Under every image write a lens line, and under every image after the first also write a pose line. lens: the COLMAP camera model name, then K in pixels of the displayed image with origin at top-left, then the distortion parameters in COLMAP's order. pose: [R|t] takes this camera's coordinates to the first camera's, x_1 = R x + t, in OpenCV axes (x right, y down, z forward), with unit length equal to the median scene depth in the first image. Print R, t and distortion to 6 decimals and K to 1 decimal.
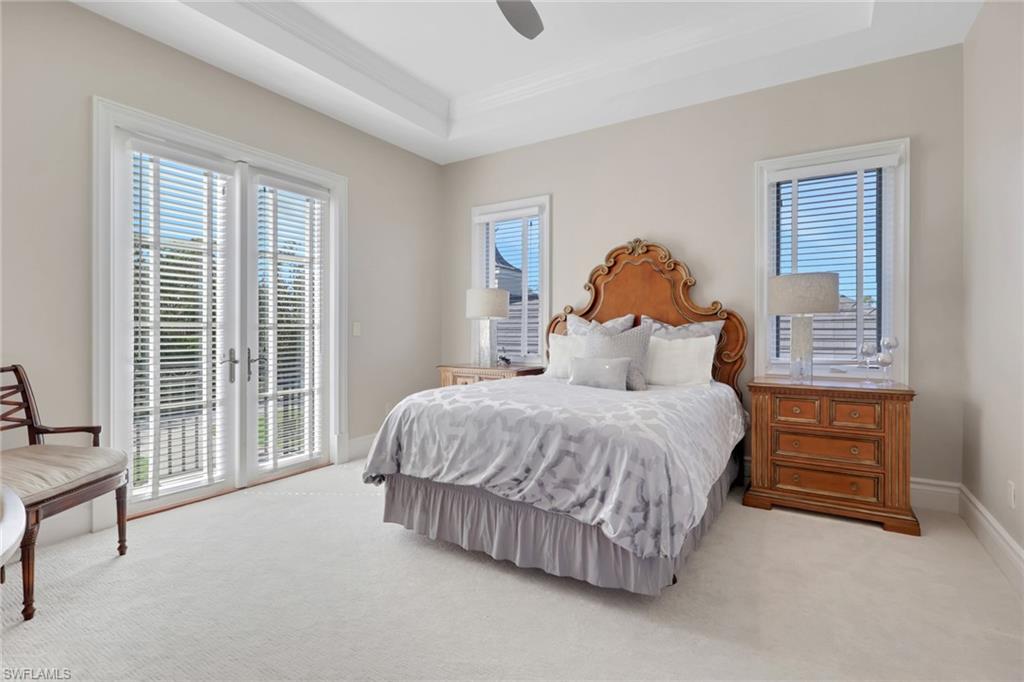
lens RADIAL K [[486.8, 0, 515.9], [0, 486.8, 339.1], [0, 0, 1]] dist [0.001533, 0.000577]
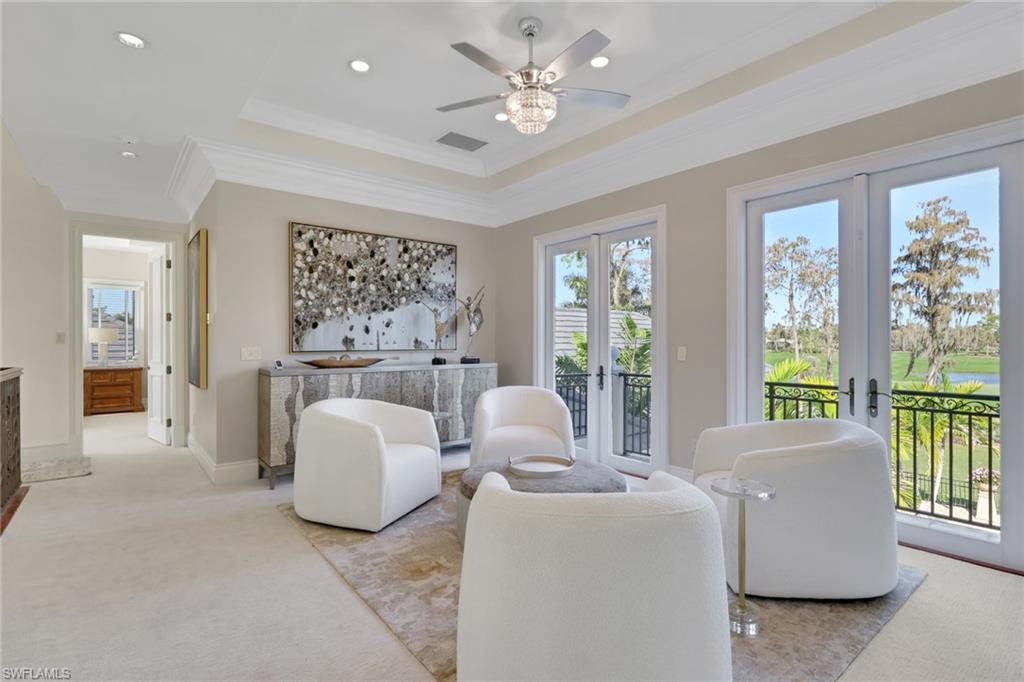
lens RADIAL K [[486.8, 0, 515.9], [0, 486.8, 339.1], [0, 0, 1]] dist [0.001533, 0.000577]
pose [[0.319663, -0.003104, 0.947526, -1.388347], [0.006639, 0.999977, 0.001036, -0.066073], [-0.947508, 0.005959, 0.319677, -2.270319]]
